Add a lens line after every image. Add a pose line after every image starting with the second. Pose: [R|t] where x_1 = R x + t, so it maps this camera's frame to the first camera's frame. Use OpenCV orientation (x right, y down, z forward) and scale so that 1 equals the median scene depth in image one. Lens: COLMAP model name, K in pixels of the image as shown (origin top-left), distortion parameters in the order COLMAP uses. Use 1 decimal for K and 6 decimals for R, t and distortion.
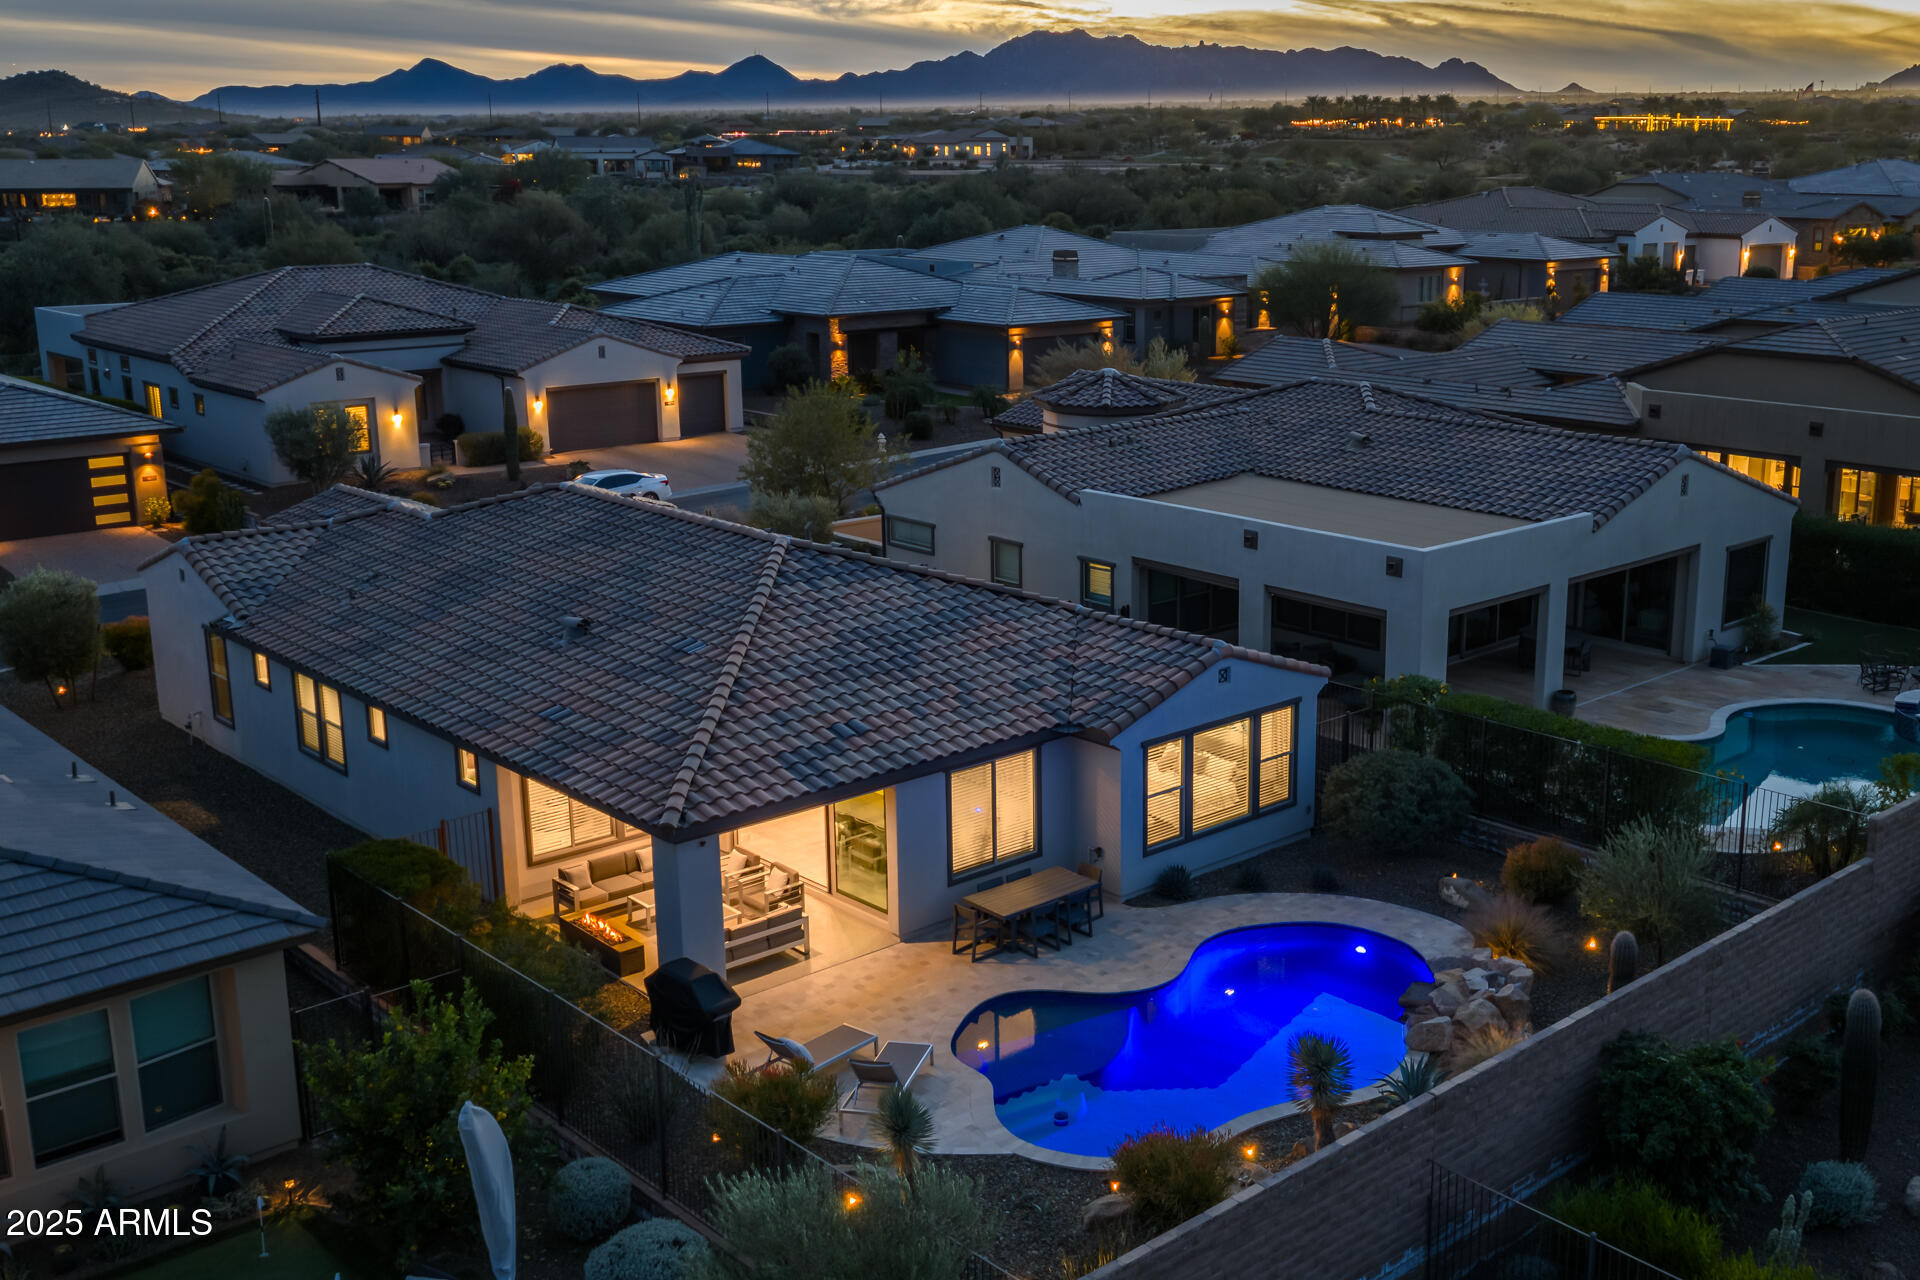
lens RADIAL K [[1942.2, 0, 1130.4], [0, 1942.2, 635.6], [0, 0, 1]] dist [0.015851, -0.035822]
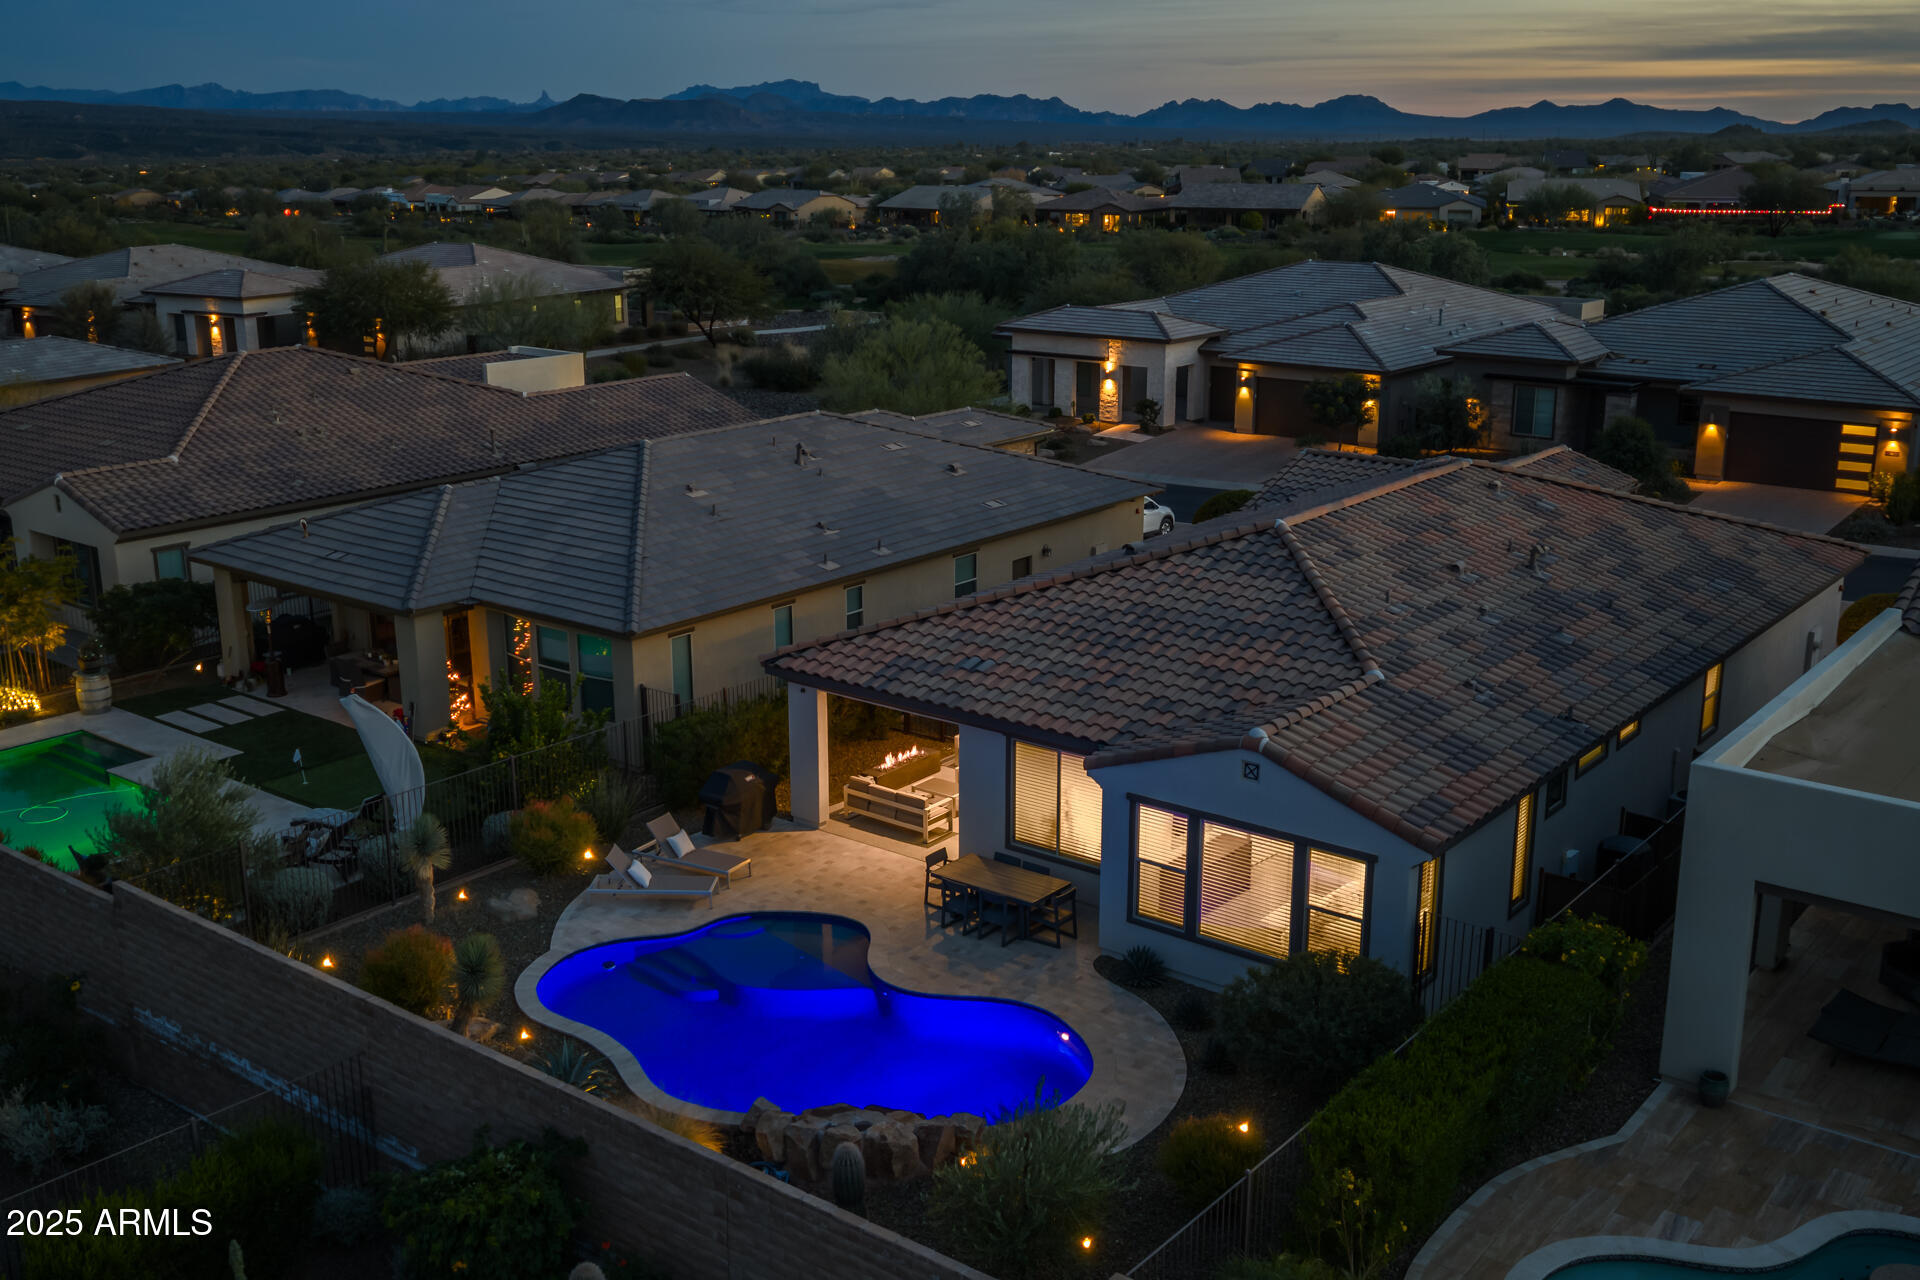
lens RADIAL K [[1874.2, 0, 968.2], [0, 1874.2, 638.6], [0, 0, 1]] dist [0.018476, -0.022222]
pose [[0.133836, 0.258563, -0.956678, 0.717025], [-0.241311, 0.944809, 0.221596, -0.165285], [0.961175, 0.201200, 0.188844, 0.676965]]
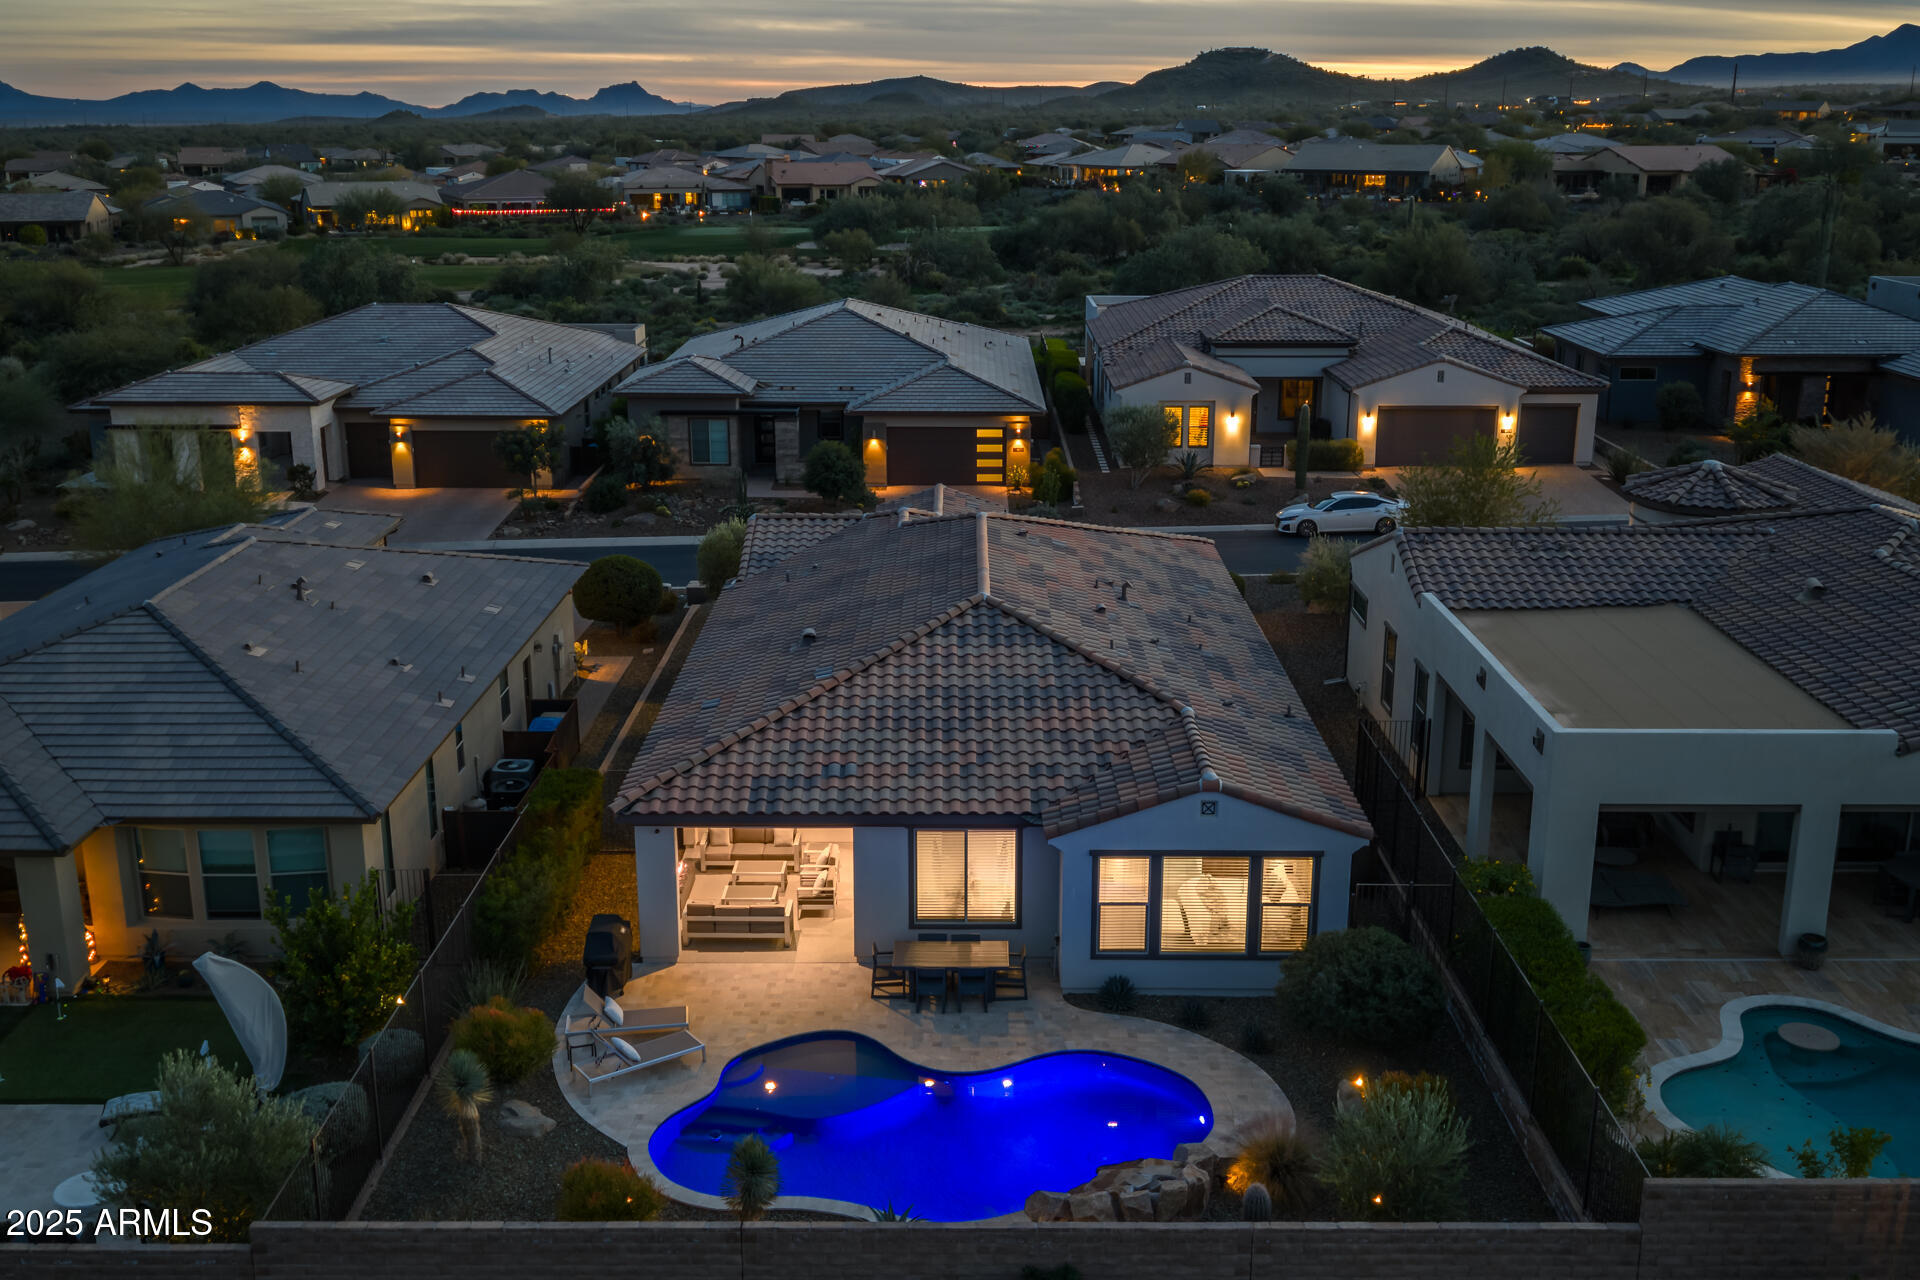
lens RADIAL K [[1874.2, 0, 968.2], [0, 1874.2, 638.6], [0, 0, 1]] dist [0.018476, -0.022222]
pose [[0.714780, 0.187308, -0.673799, 0.549560], [-0.170079, 0.981097, 0.092310, -0.123026], [0.678353, 0.048618, 0.733126, 0.194818]]
